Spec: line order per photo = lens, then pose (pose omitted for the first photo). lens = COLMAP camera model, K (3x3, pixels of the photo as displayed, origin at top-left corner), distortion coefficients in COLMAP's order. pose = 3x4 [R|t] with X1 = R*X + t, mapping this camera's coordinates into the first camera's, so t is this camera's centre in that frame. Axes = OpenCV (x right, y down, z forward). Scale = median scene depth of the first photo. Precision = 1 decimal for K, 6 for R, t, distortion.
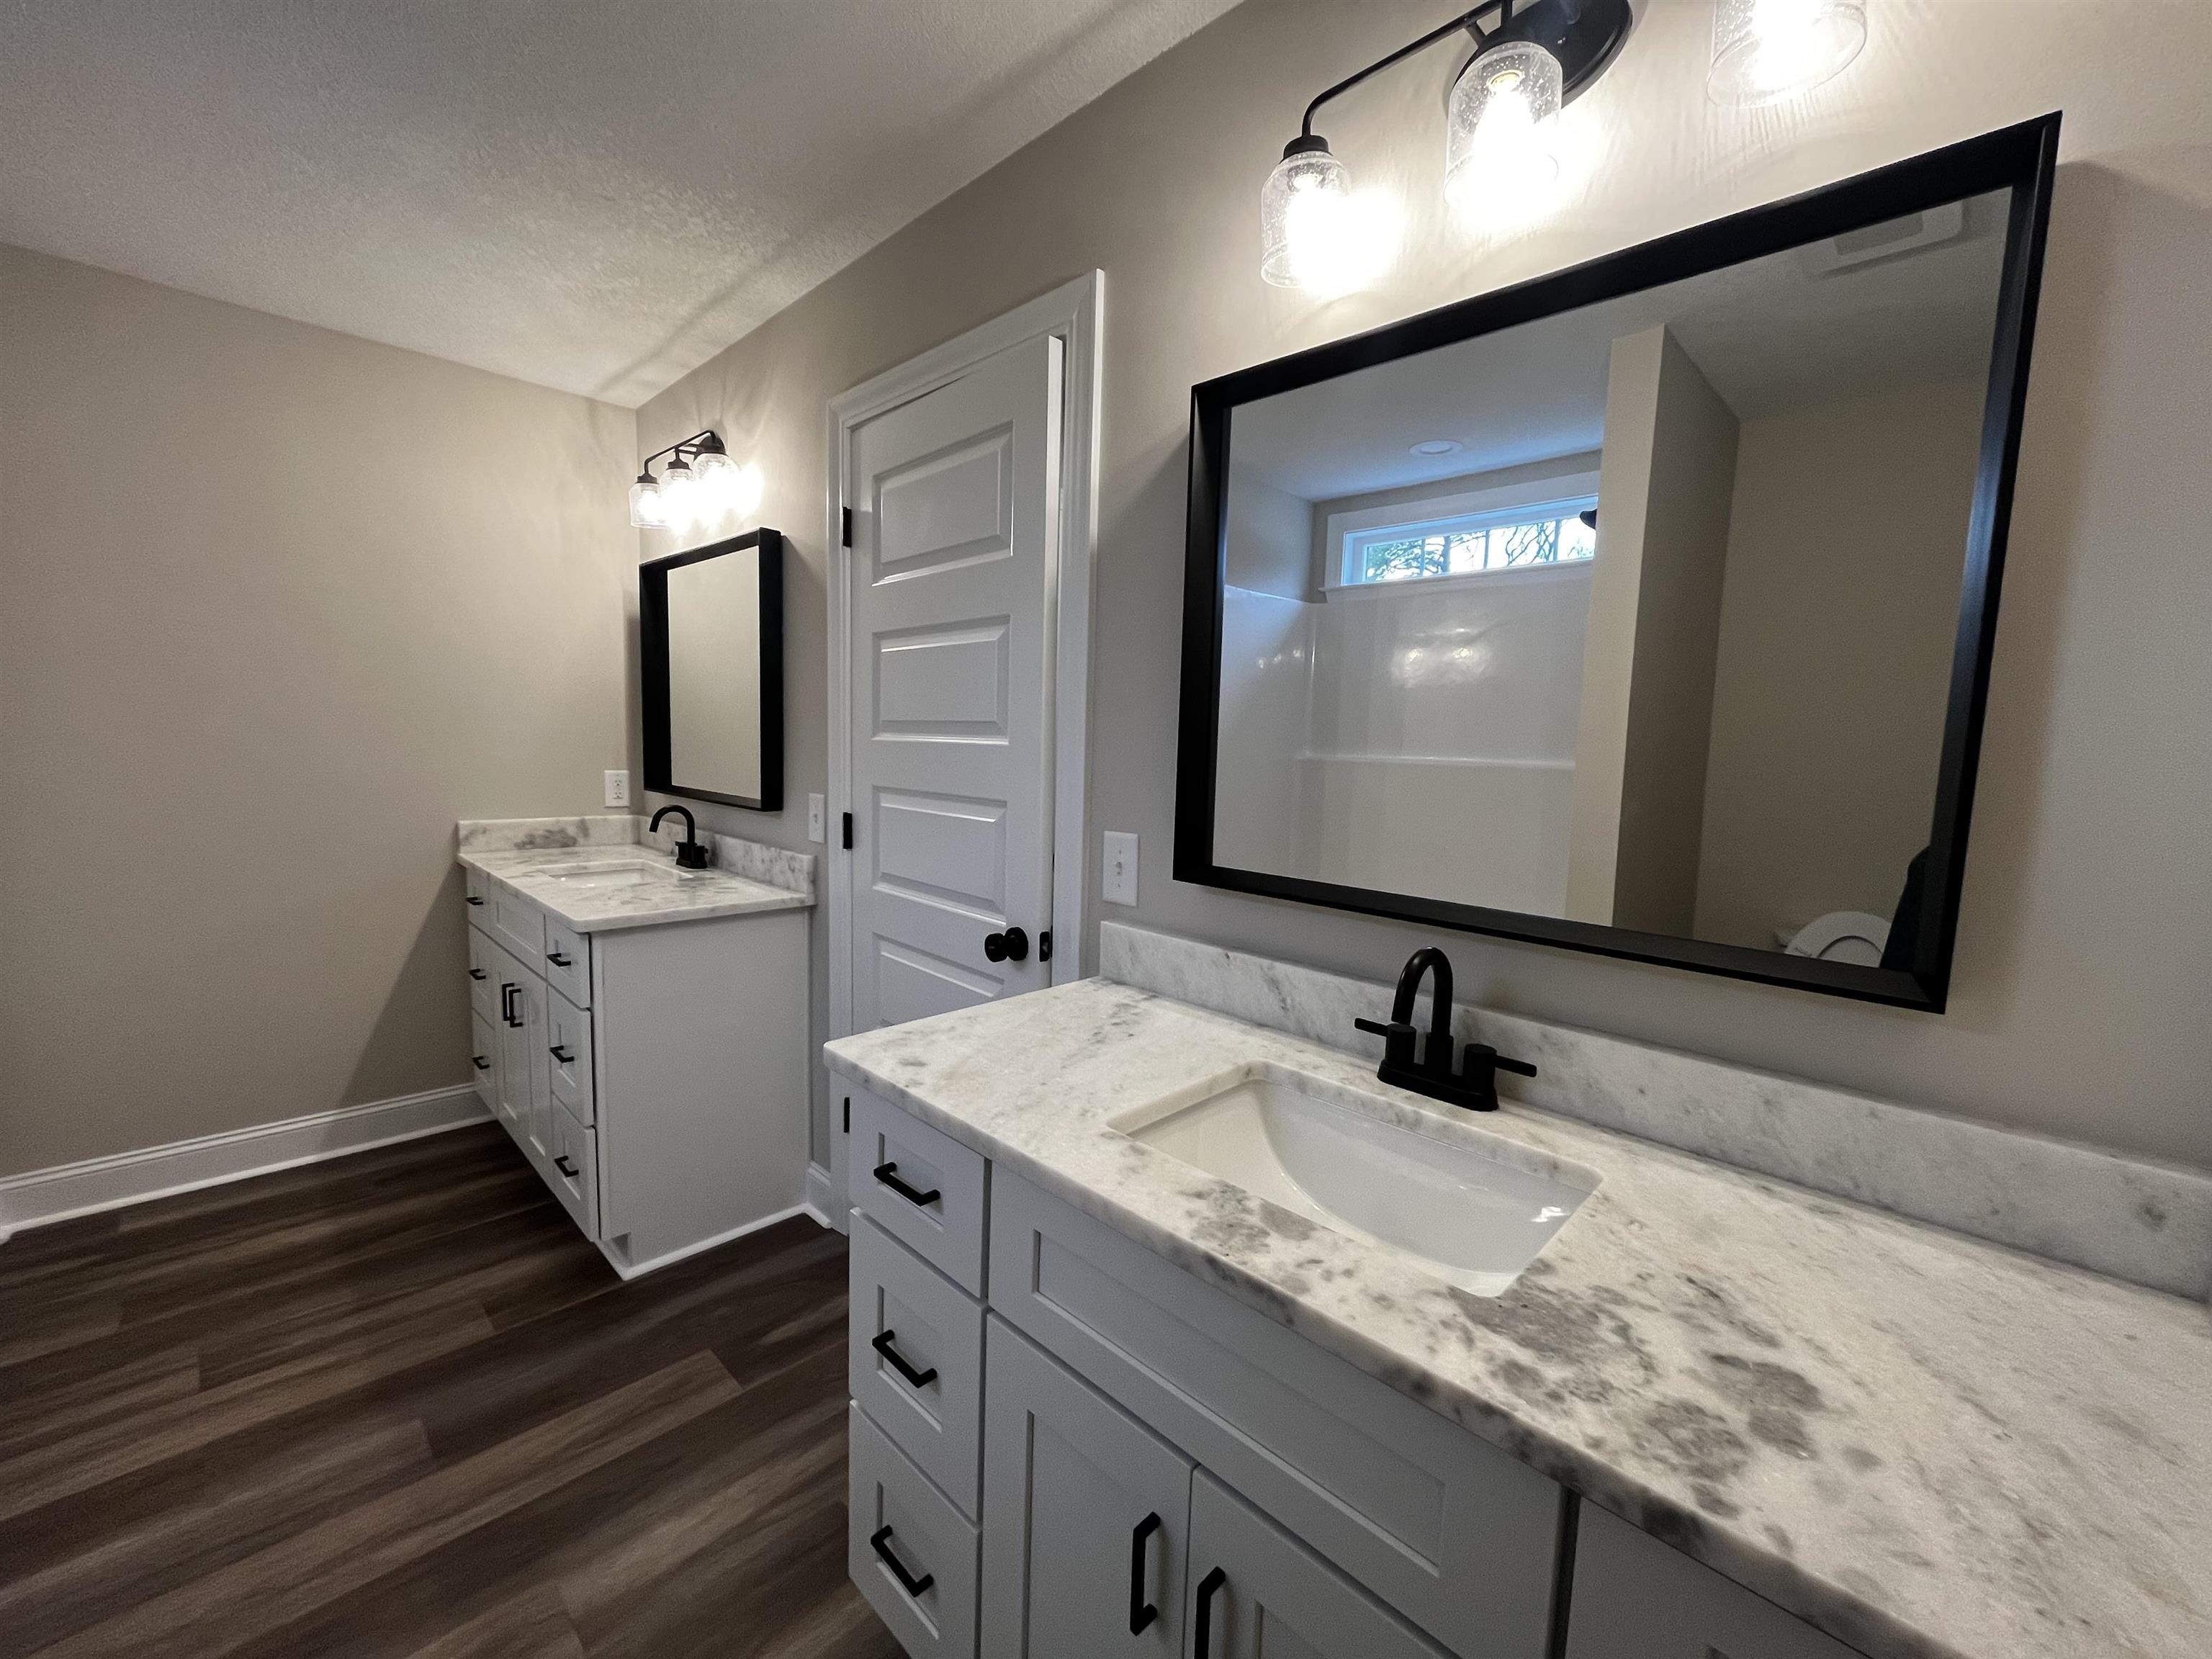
lens RADIAL K [[893.1, 0, 1106.0], [0, 893.1, 829.5], [0, 0, 1]] dist [-0.002952, -0.000242]
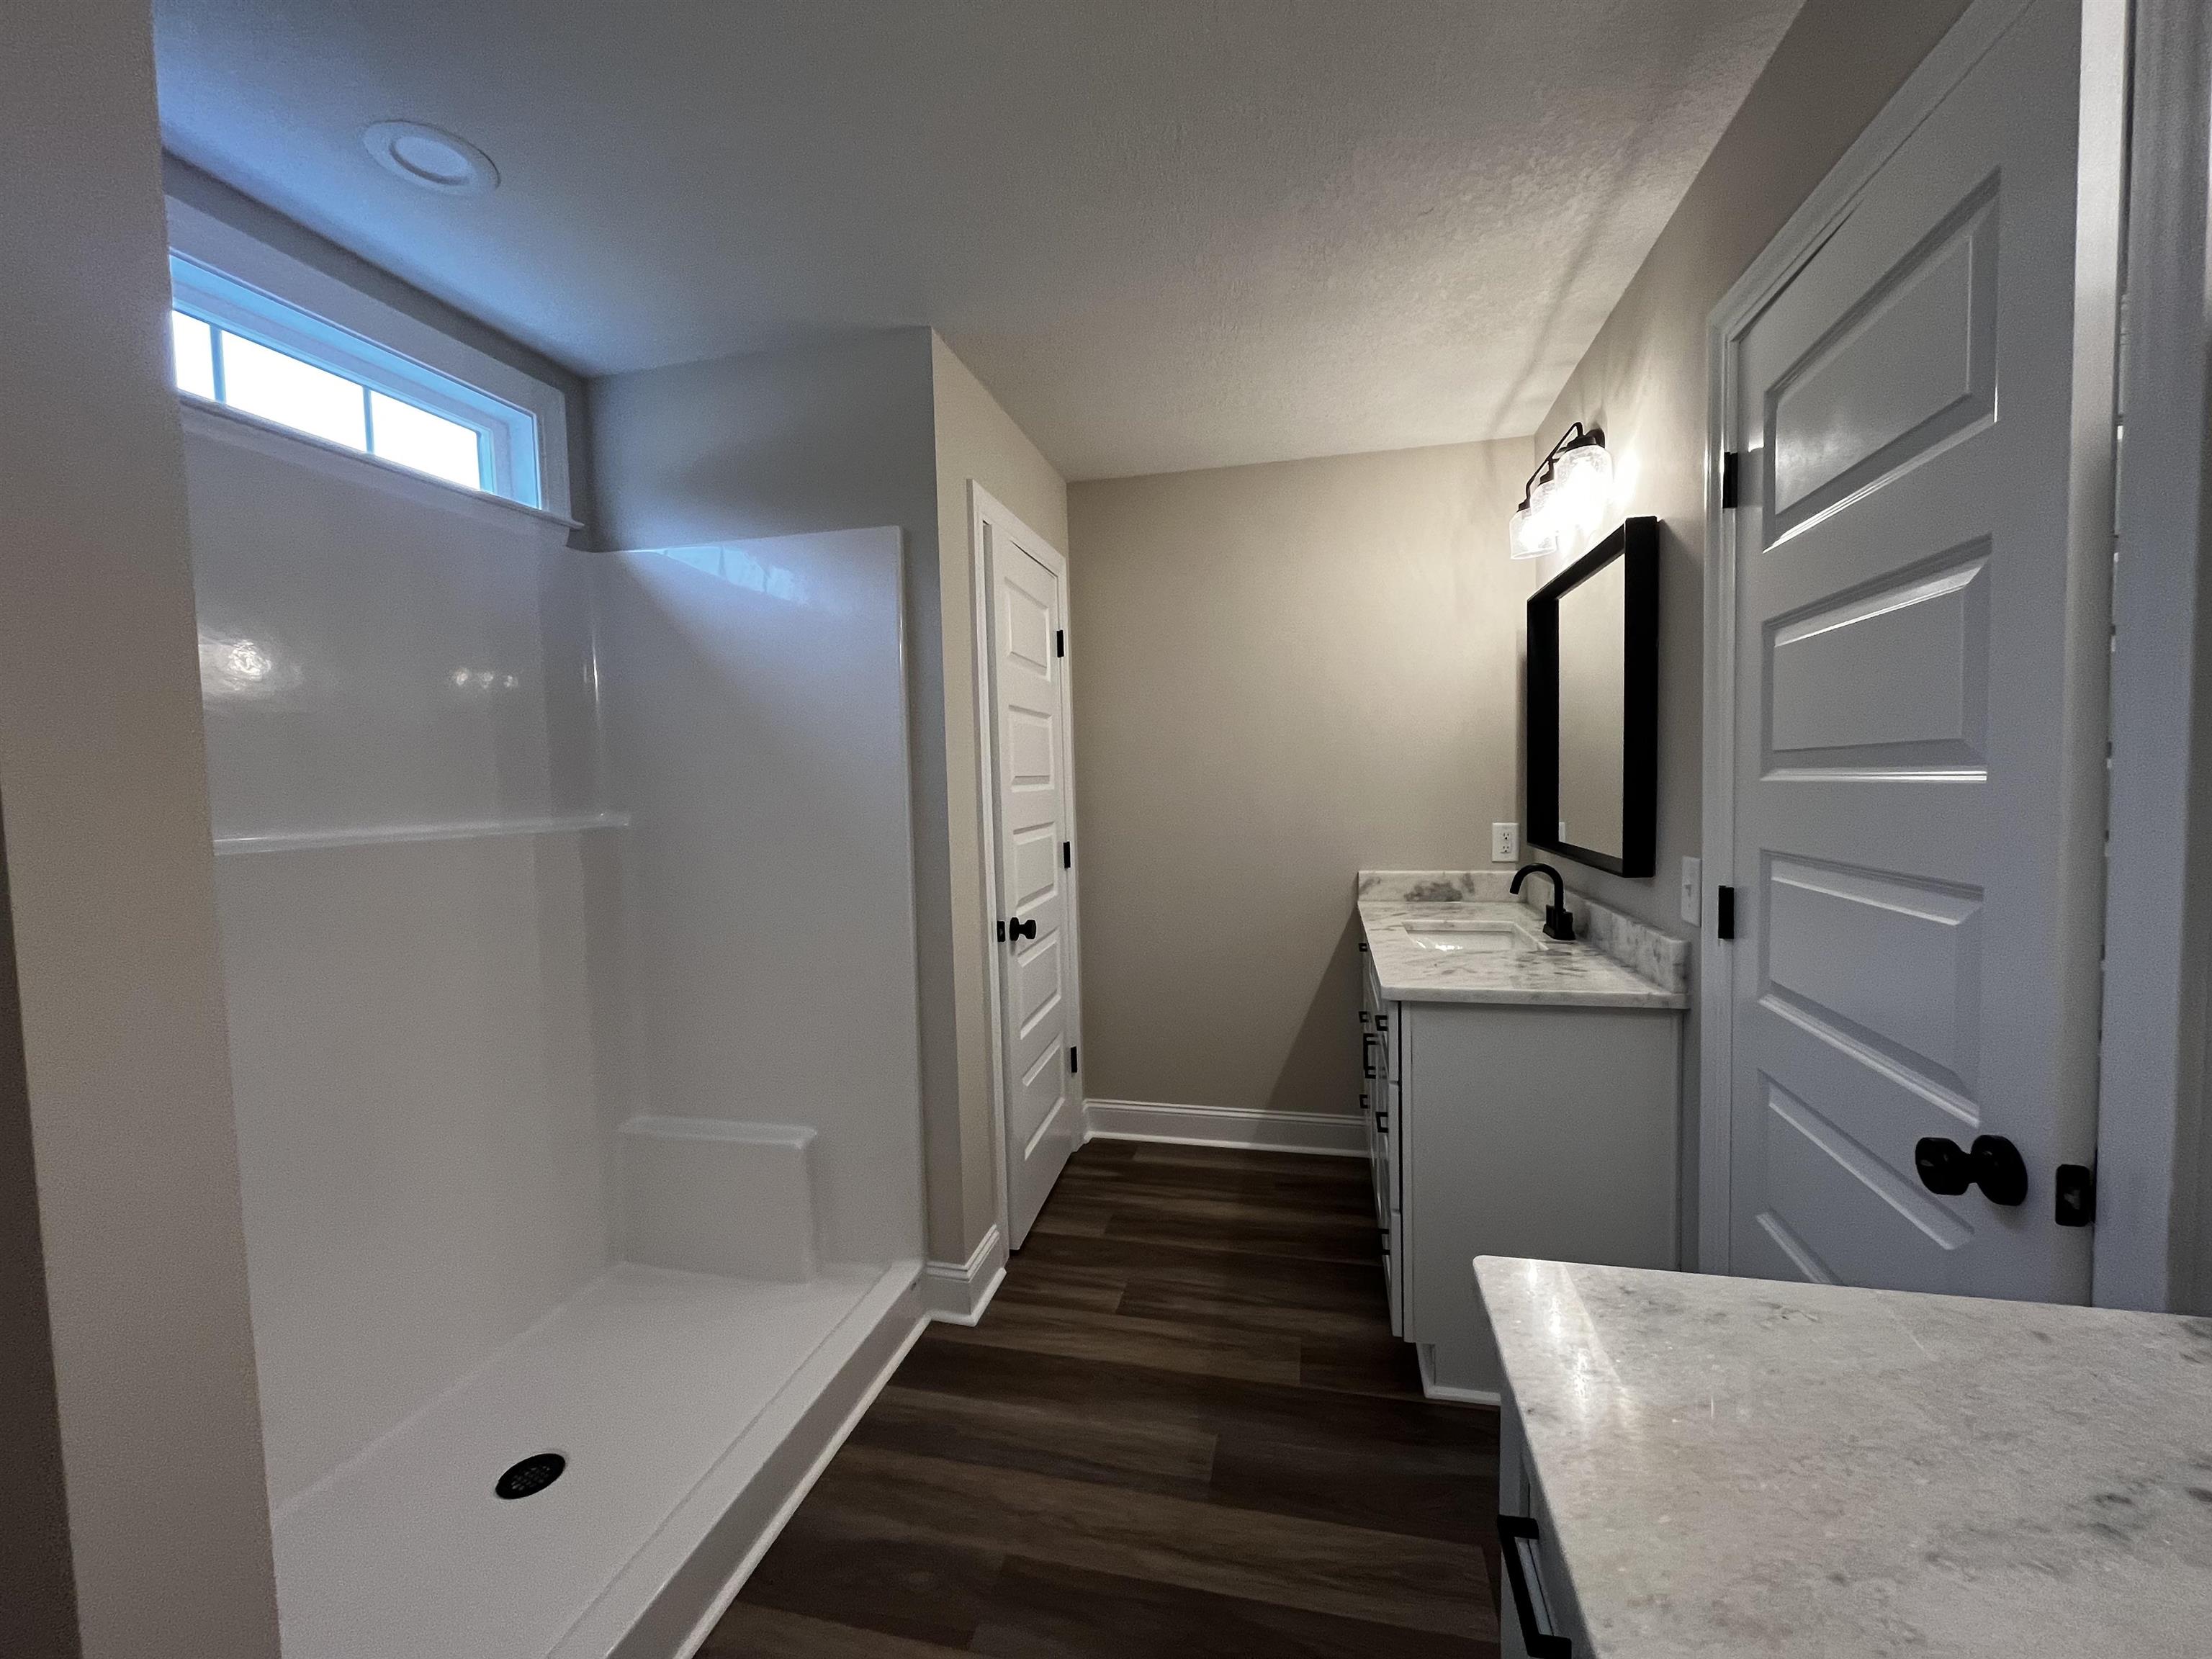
lens RADIAL K [[893.1, 0, 1106.0], [0, 893.1, 829.5], [0, 0, 1]] dist [-0.002952, -0.000242]
pose [[0.516404, 0.002535, -0.856341, 0.054393], [-0.047371, 0.998549, -0.025611, -0.022023], [0.855034, 0.053792, 0.515775, 0.223620]]
